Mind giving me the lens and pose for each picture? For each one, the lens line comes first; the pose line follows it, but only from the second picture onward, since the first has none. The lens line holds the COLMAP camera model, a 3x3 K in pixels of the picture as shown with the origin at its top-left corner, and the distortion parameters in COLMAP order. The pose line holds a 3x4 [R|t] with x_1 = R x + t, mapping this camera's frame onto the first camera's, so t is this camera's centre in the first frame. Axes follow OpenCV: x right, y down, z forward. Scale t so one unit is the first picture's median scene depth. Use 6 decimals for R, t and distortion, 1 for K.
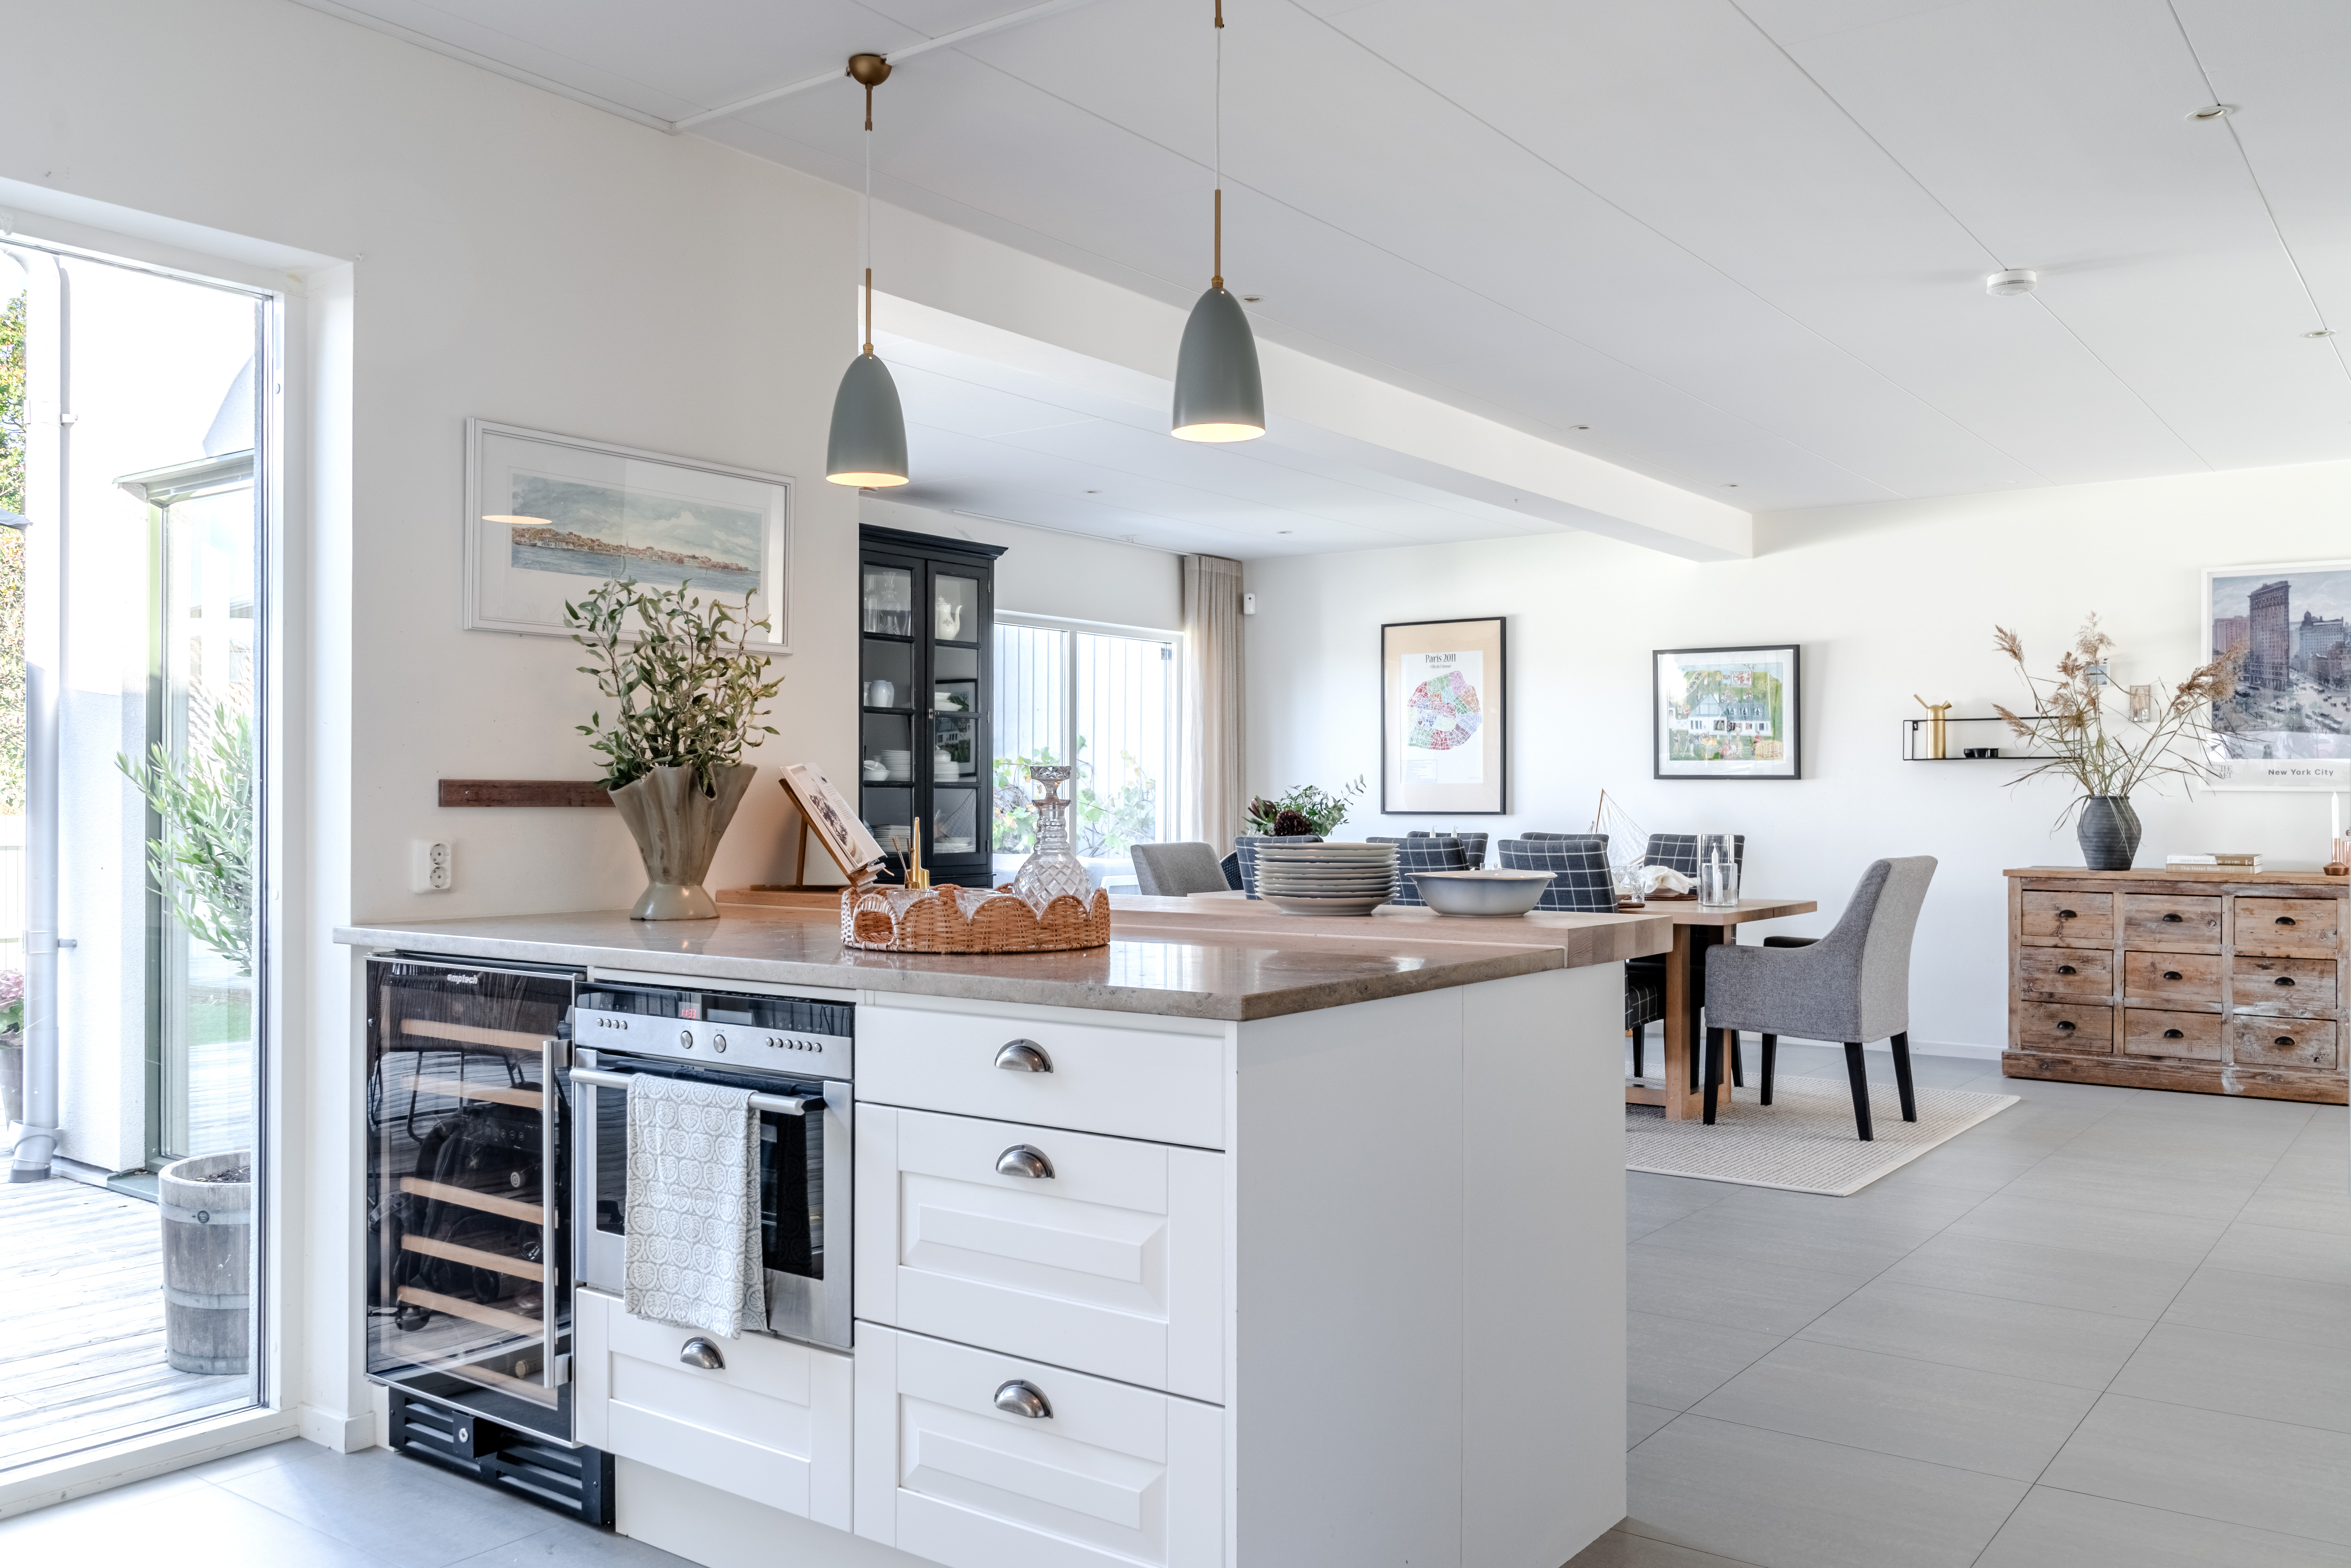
lens RADIAL K [[1864.7, 0, 1170.5], [0, 1864.7, 797.6], [0, 0, 1]] dist [0.002481, -0.002948]
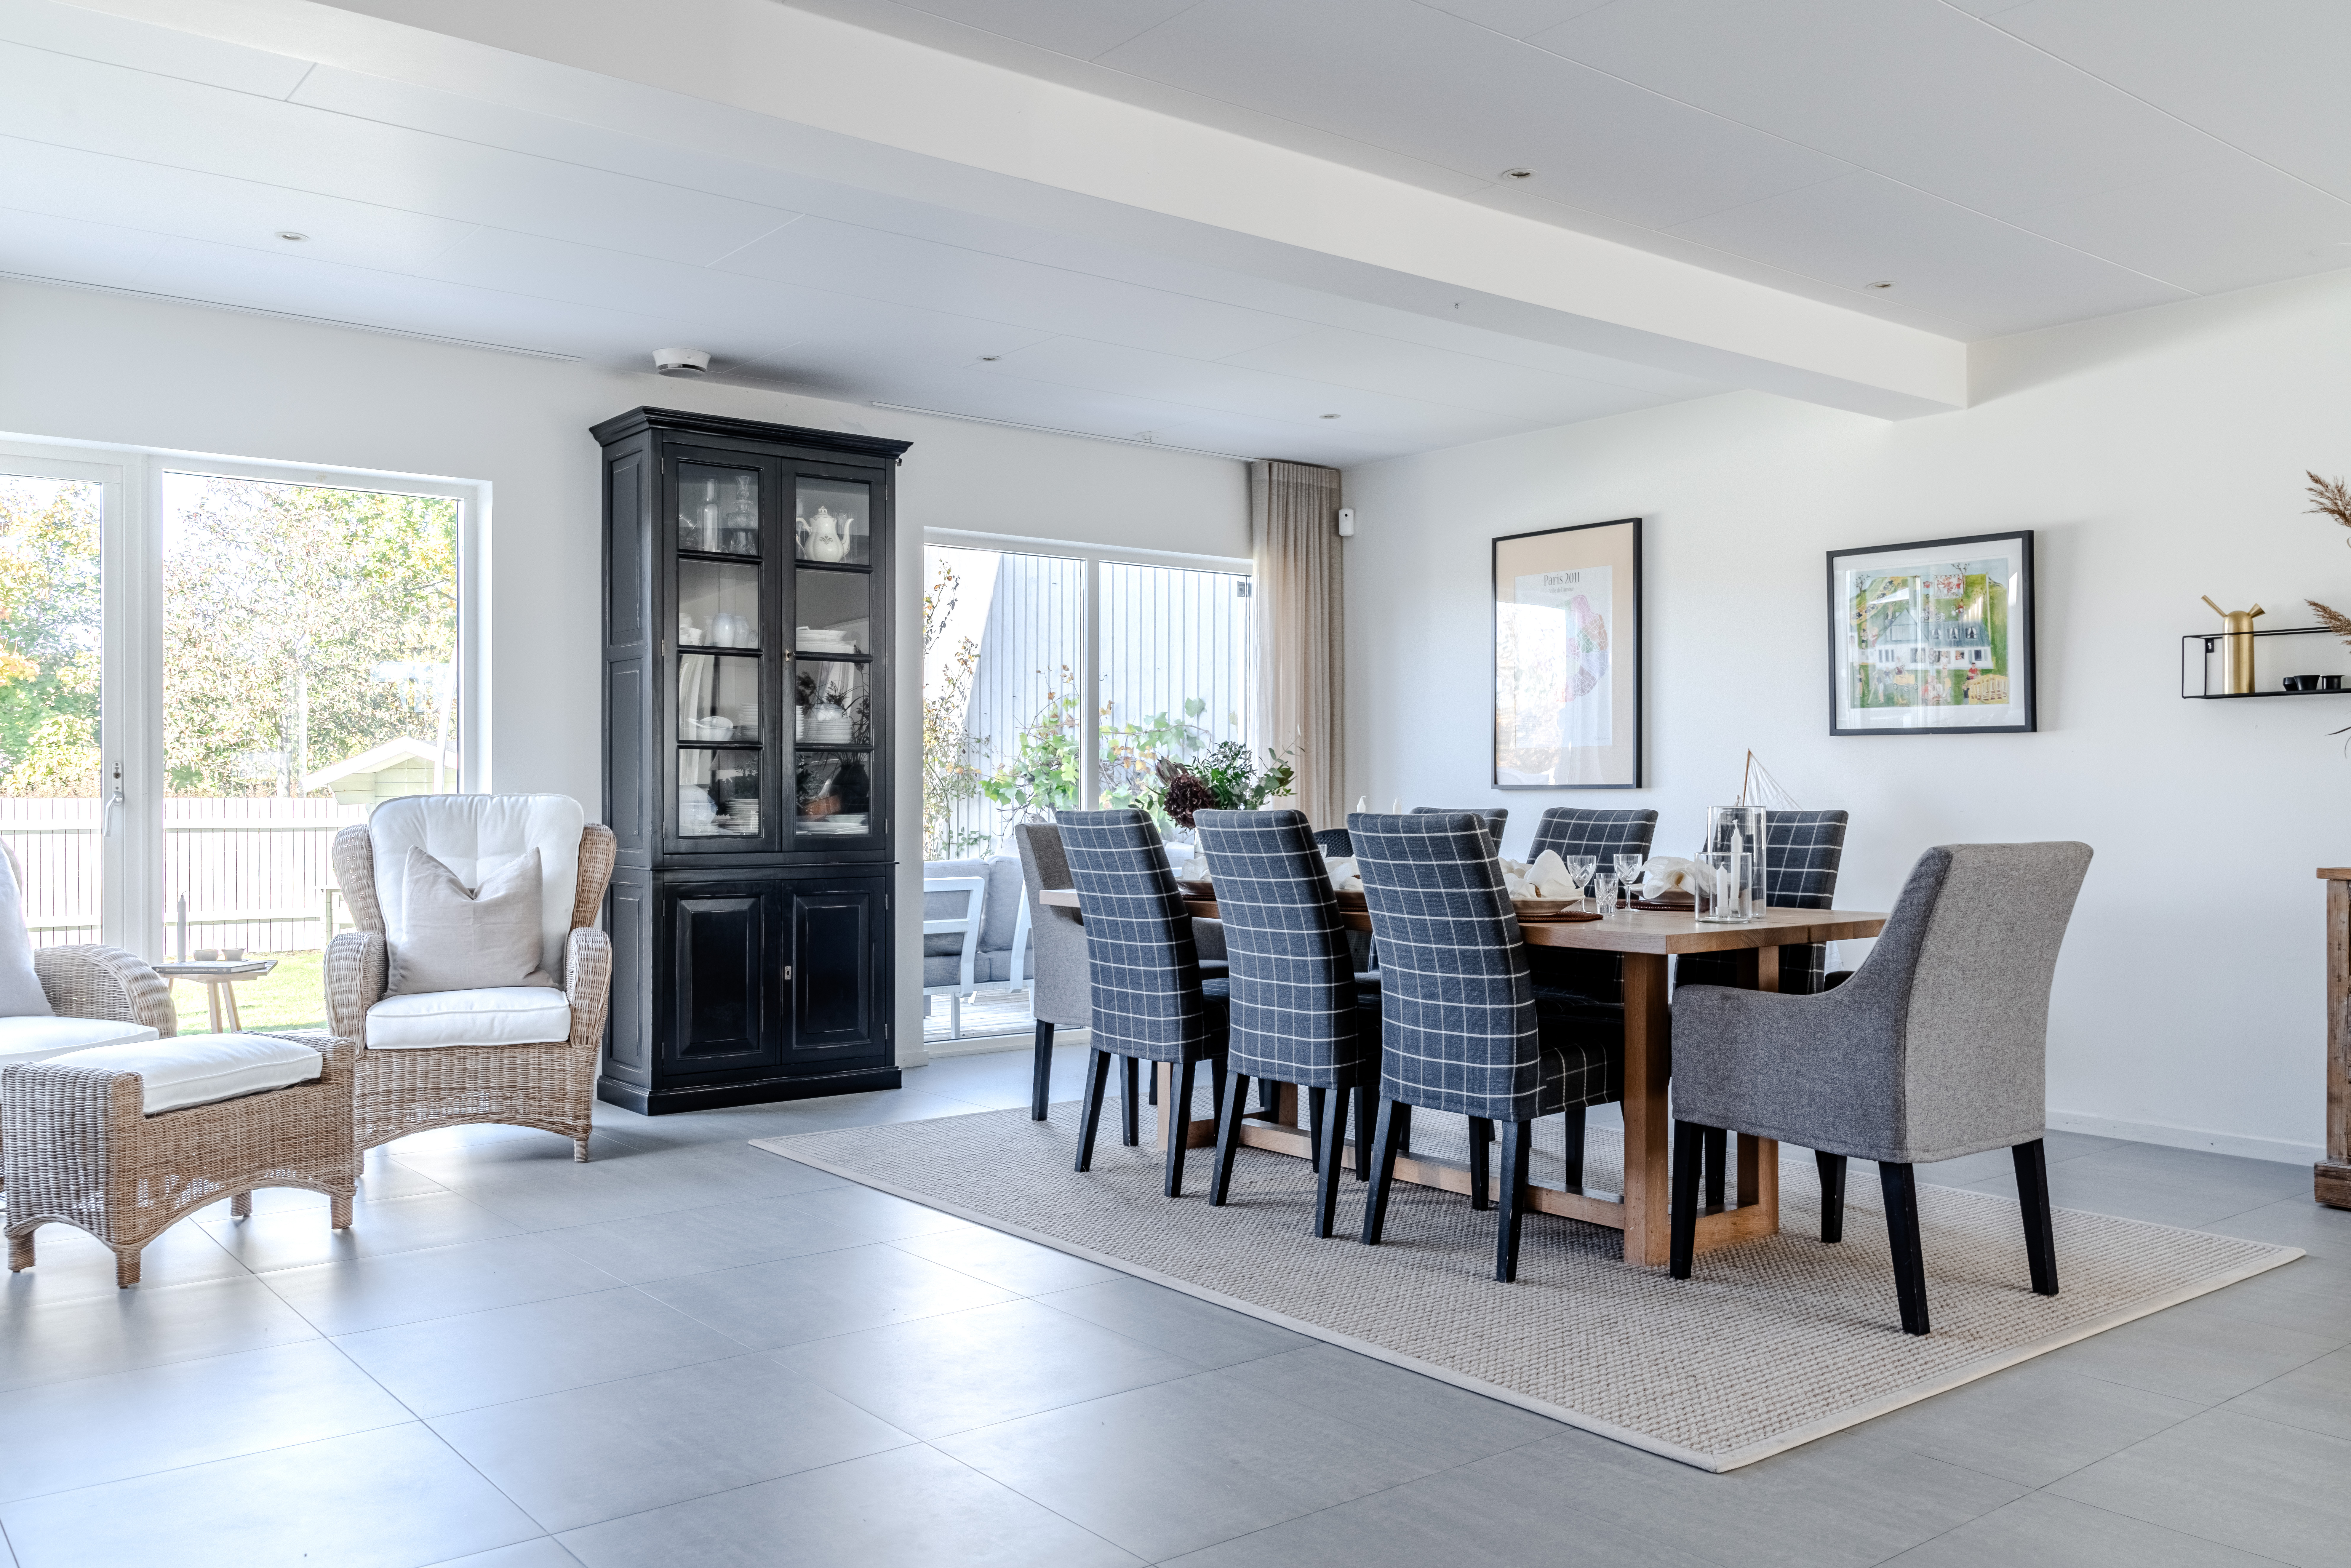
lens RADIAL K [[1864.7, 0, 1170.5], [0, 1864.7, 797.6], [0, 0, 1]] dist [0.002481, -0.002948]
pose [[0.964971, -0.000940, -0.262353, 0.222499], [0.001812, 0.999994, 0.003082, 0.011783], [0.262349, -0.003450, 0.964967, 0.282111]]
